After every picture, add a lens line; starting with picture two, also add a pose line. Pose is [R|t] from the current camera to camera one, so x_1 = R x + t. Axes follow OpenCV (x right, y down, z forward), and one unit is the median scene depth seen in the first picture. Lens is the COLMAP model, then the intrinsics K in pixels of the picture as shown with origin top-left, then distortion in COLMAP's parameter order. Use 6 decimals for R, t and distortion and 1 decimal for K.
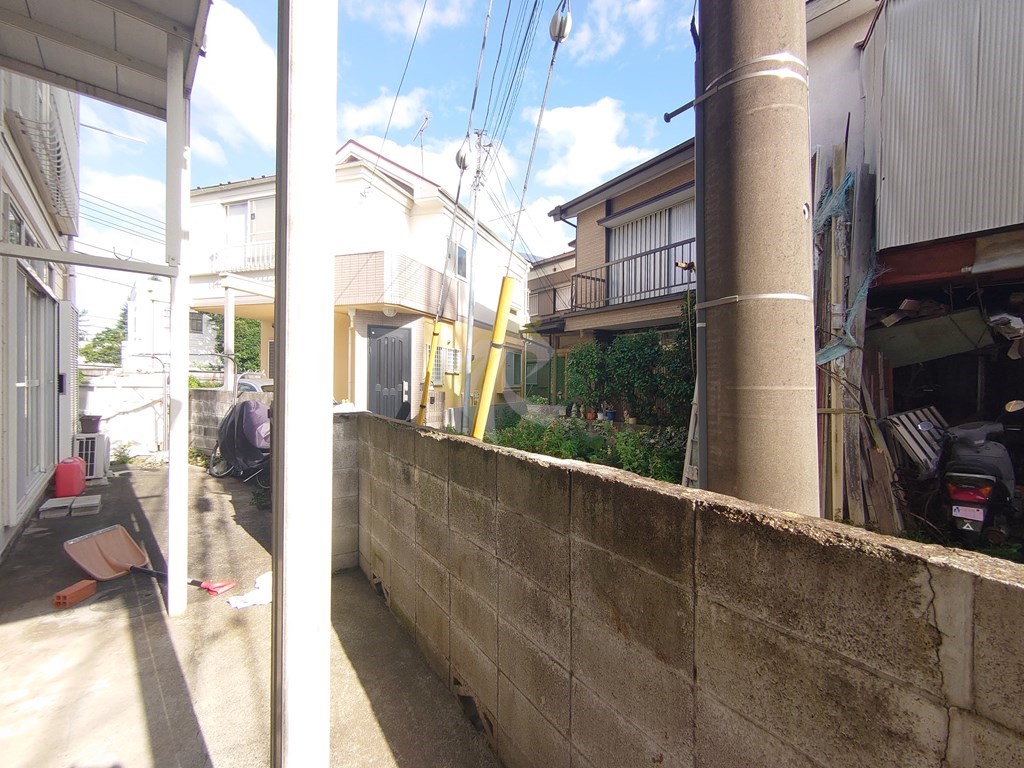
lens RADIAL K [[437.9, 0, 518.2], [0, 437.9, 383.7], [0, 0, 1]] dist [0.002083, 0.000467]
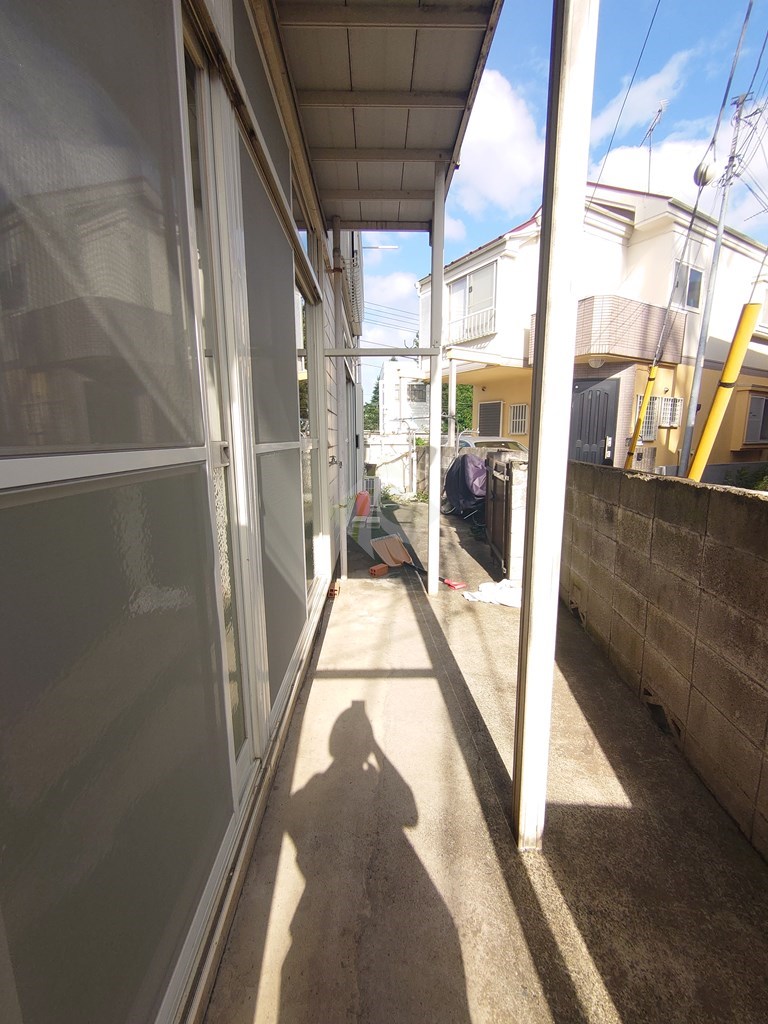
lens RADIAL K [[437.9, 0, 384.0], [0, 437.9, 512.0], [0, 0, 1]] dist [0.002083, 0.000467]
pose [[0.753684, 0.094439, -0.650416, 0.023951], [0.007163, 0.988383, 0.151812, 0.022943], [0.657198, -0.119077, 0.744253, -0.138992]]
